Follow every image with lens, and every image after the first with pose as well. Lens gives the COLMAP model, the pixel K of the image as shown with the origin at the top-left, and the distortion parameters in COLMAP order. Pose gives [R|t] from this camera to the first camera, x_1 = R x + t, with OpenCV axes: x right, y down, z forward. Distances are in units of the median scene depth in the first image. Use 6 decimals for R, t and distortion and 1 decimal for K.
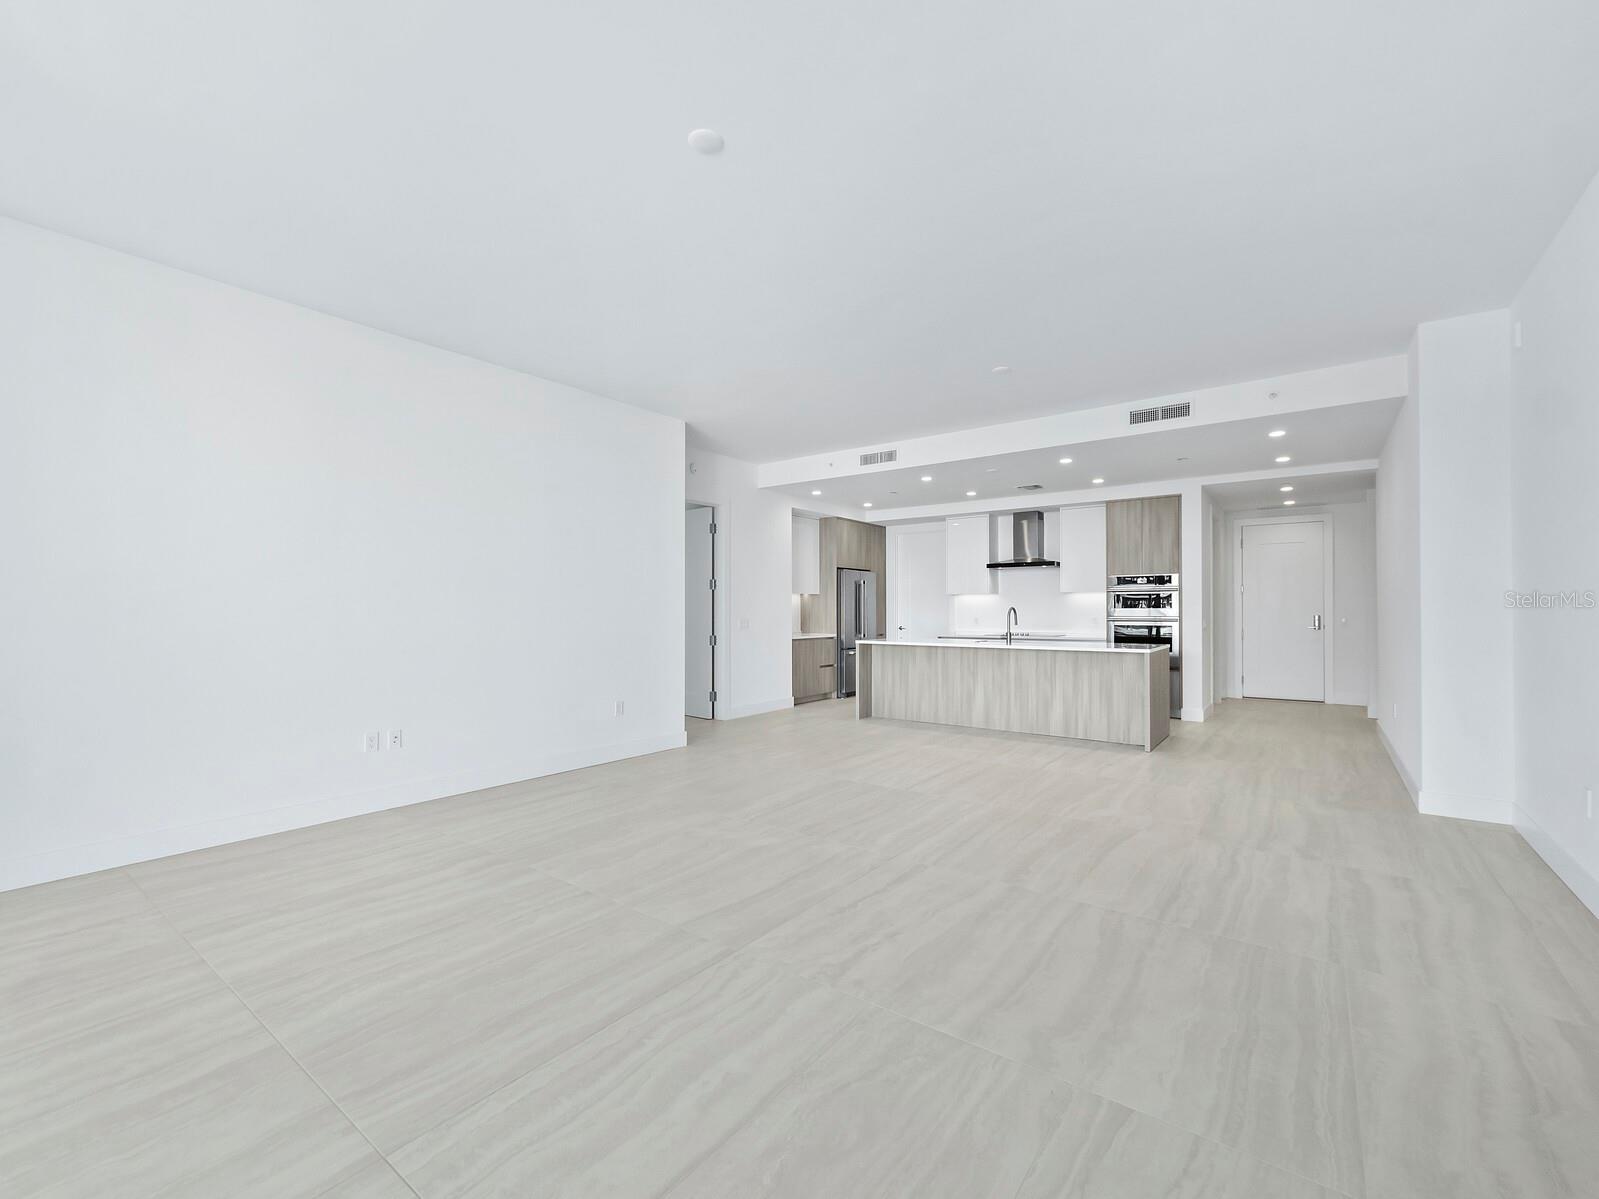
lens RADIAL K [[688.7, 0, 797.5], [0, 688.7, 612.6], [0, 0, 1]] dist [0.005160, -0.001067]
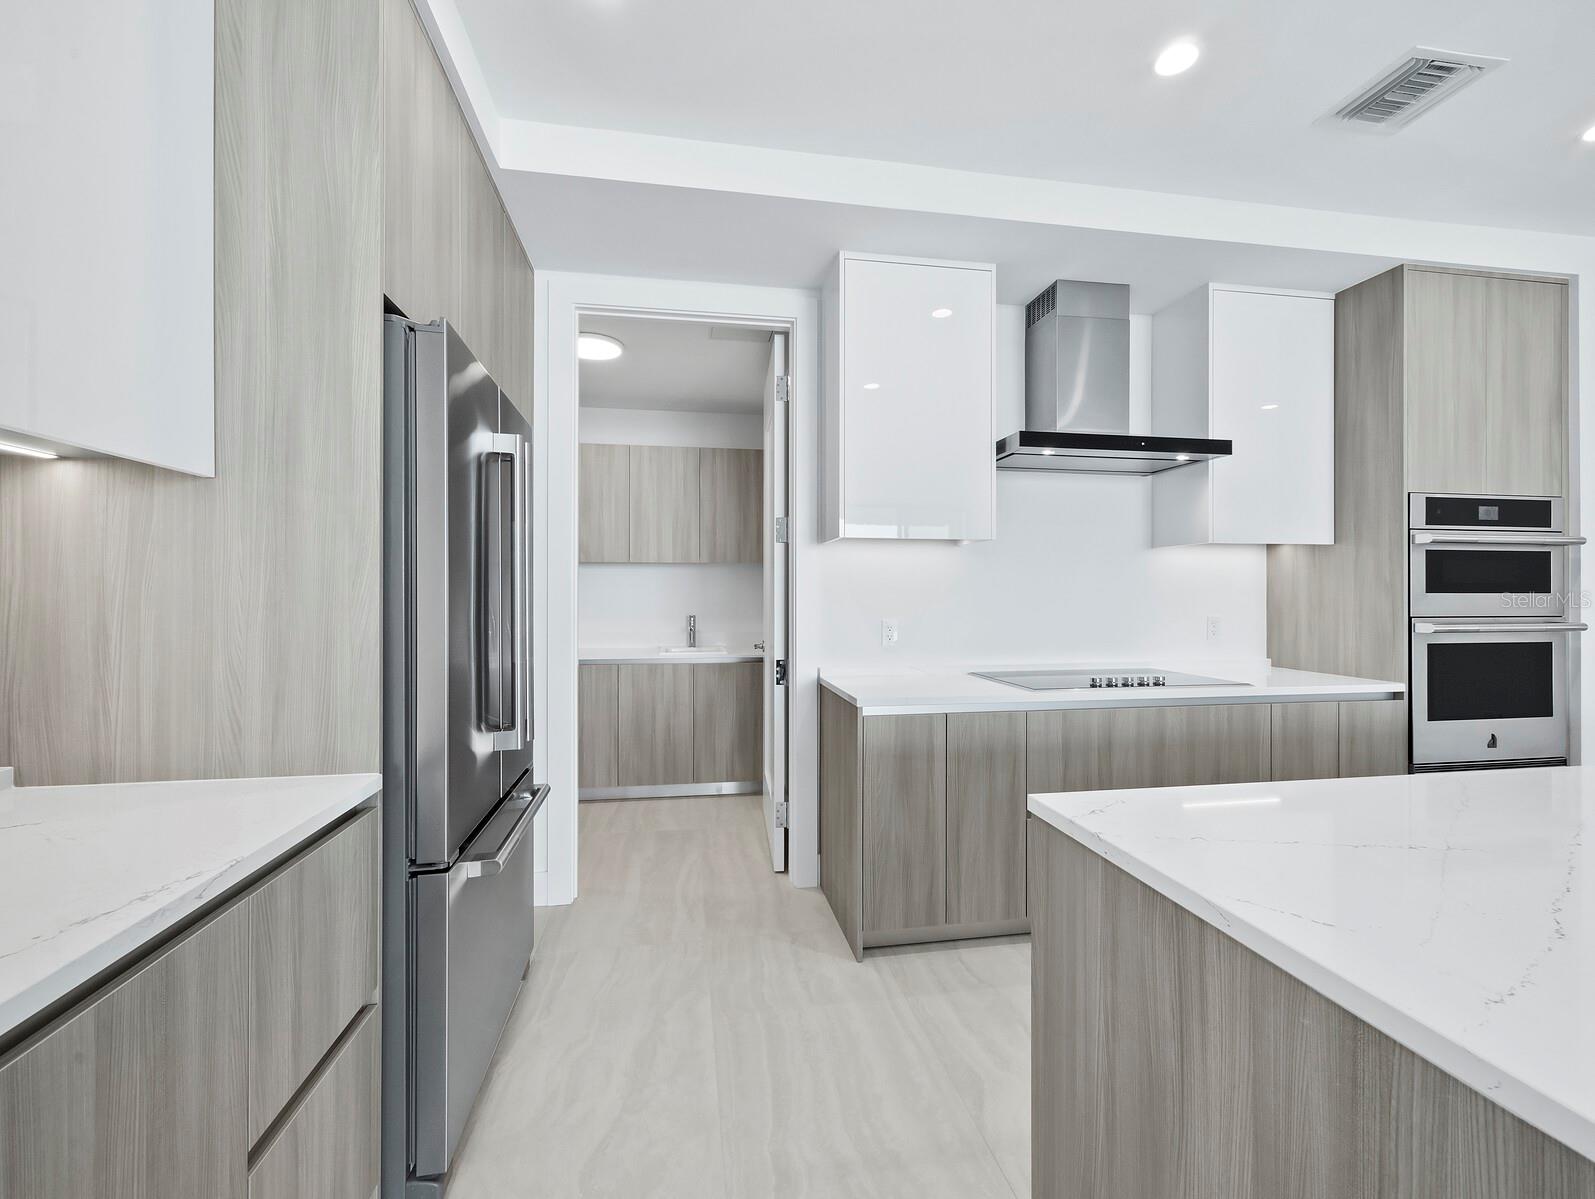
lens RADIAL K [[678.6, 0, 795.3], [0, 678.6, 592.3], [0, 0, 1]] dist [0.007185, -0.000311]
pose [[0.687854, 0.007813, 0.725807, 0.017608], [0.000276, 0.999939, -0.011026, -0.003348], [-0.725849, 0.007785, 0.687810, 1.008681]]
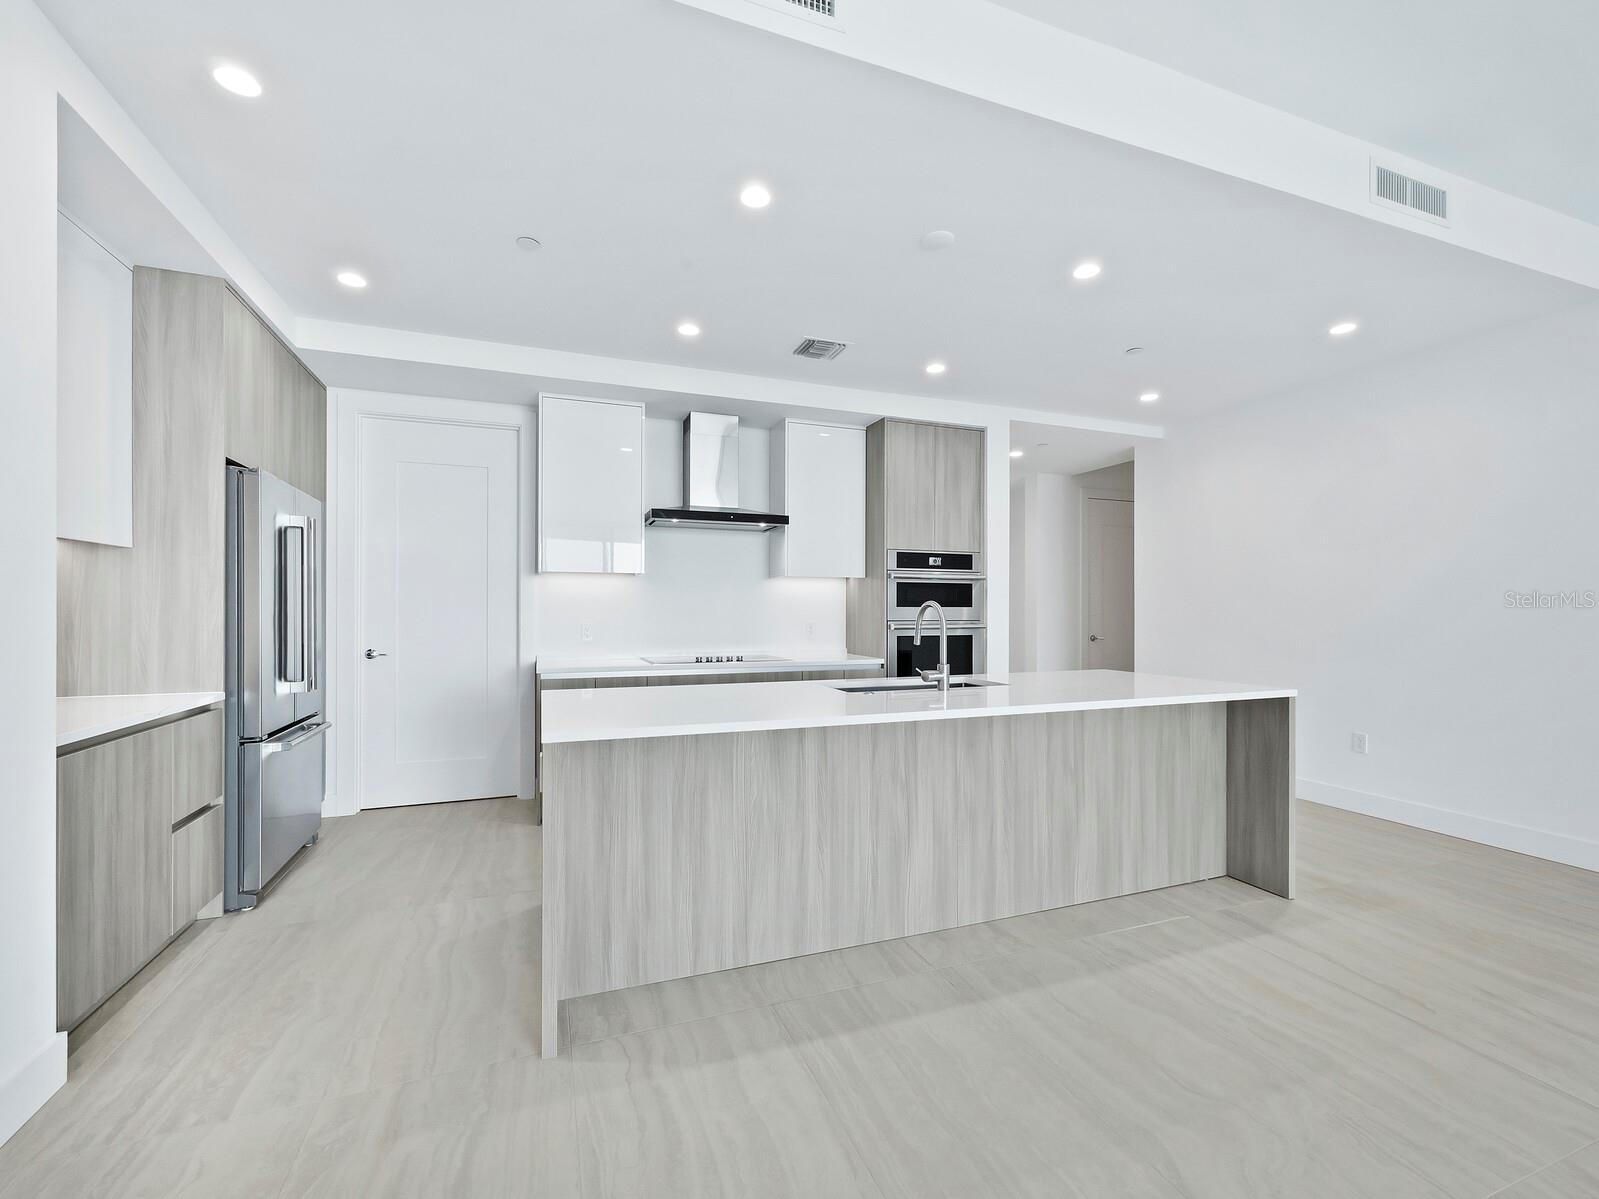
lens RADIAL K [[688.7, 0, 802.2], [0, 688.7, 608.7], [0, 0, 1]] dist [0.005160, -0.001067]
pose [[0.535032, 0.007669, 0.844797, -0.066969], [0.000814, 0.999954, -0.009594, 0.000521], [-0.844832, 0.005821, 0.535001, 0.771577]]
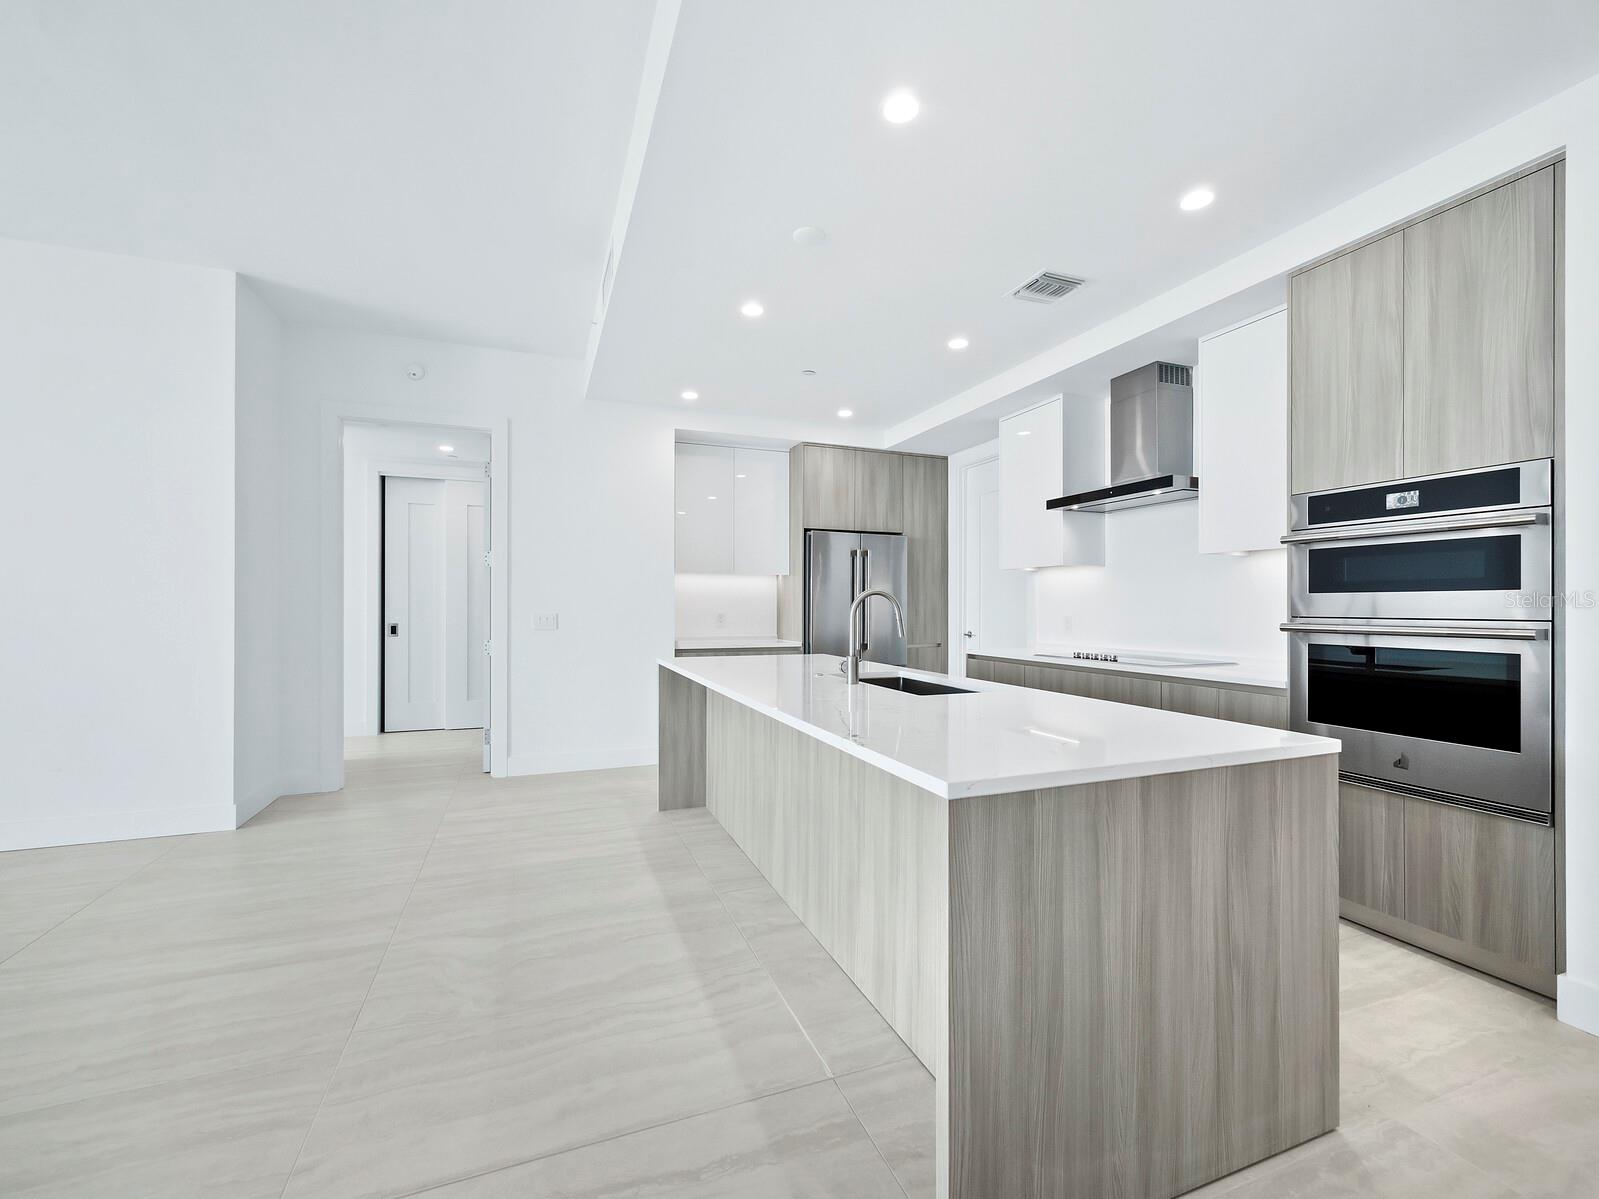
lens RADIAL K [[688.7, 0, 802.8], [0, 688.7, 604.5], [0, 0, 1]] dist [0.005160, -0.001067]
pose [[0.843279, 0.001483, -0.537474, 0.437858], [-0.004311, 0.999983, -0.004005, 0.001299], [0.537459, 0.005695, 0.843271, 0.603027]]
